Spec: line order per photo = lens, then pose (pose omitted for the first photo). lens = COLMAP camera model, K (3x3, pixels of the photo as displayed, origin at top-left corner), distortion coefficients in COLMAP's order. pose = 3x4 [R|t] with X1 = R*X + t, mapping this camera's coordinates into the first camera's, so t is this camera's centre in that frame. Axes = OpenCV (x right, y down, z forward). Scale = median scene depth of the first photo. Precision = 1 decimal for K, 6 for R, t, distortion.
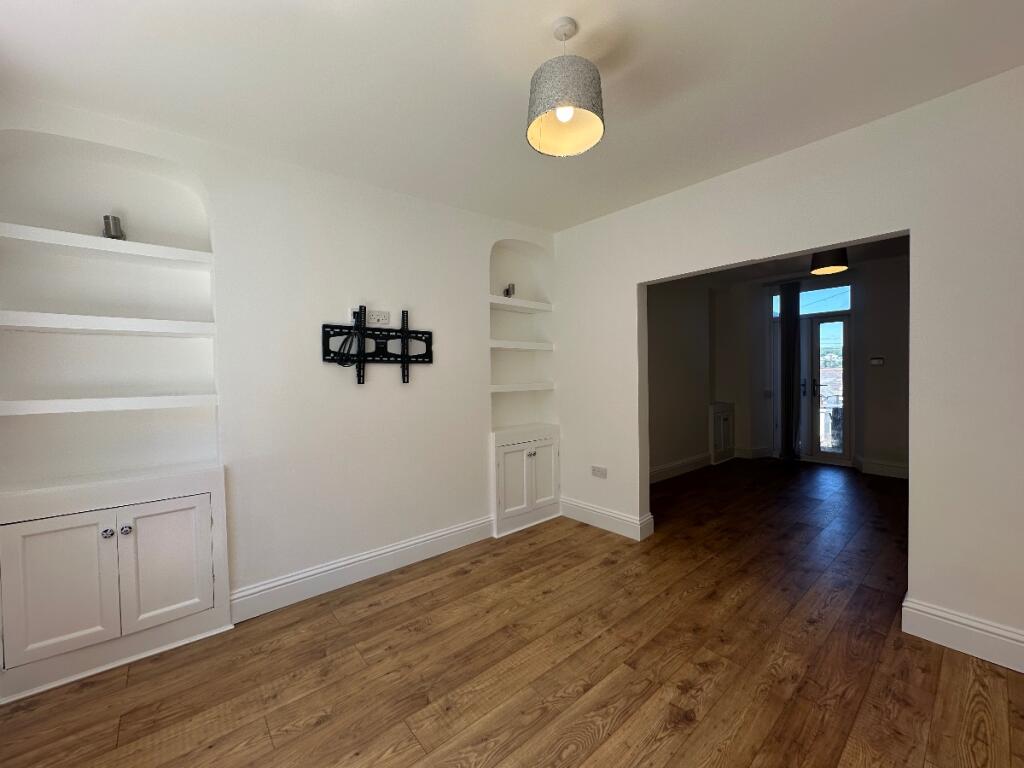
lens RADIAL K [[408.5, 0, 506.4], [0, 408.5, 386.3], [0, 0, 1]] dist [-0.002668, 0.000318]
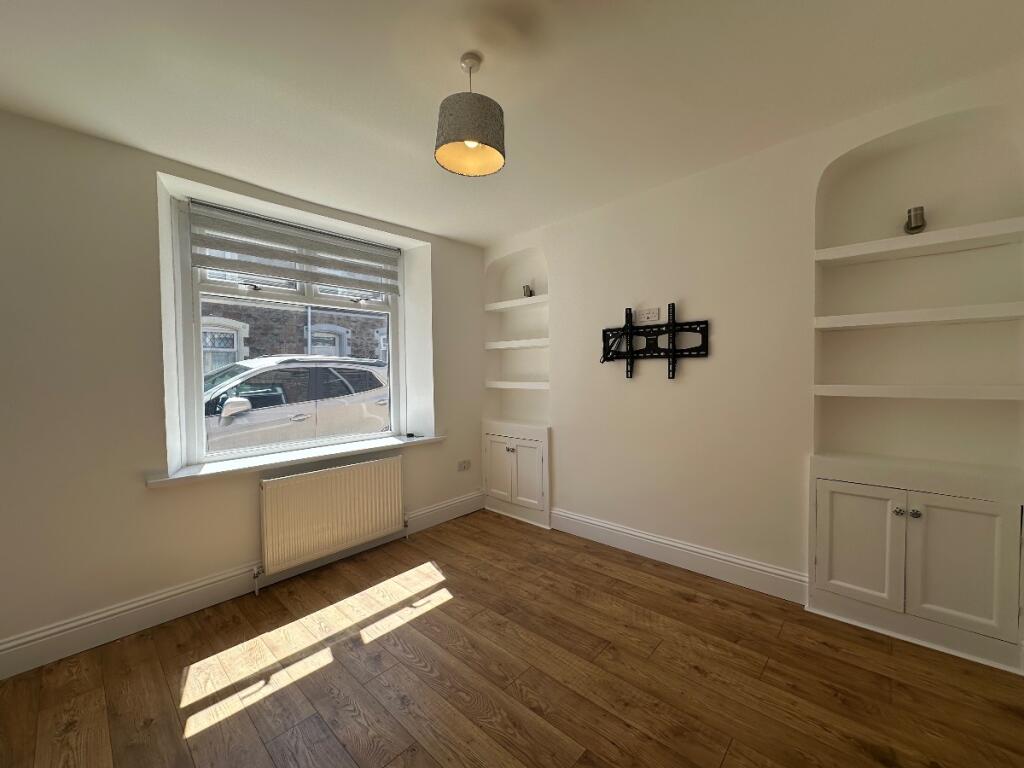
lens RADIAL K [[408.5, 0, 517.0], [0, 408.5, 389.1], [0, 0, 1]] dist [-0.002668, 0.000318]
pose [[0.136821, 0.058450, -0.988870, 0.774853], [-0.011943, 0.998282, 0.057353, -0.040129], [0.990524, 0.003963, 0.137284, 0.589548]]
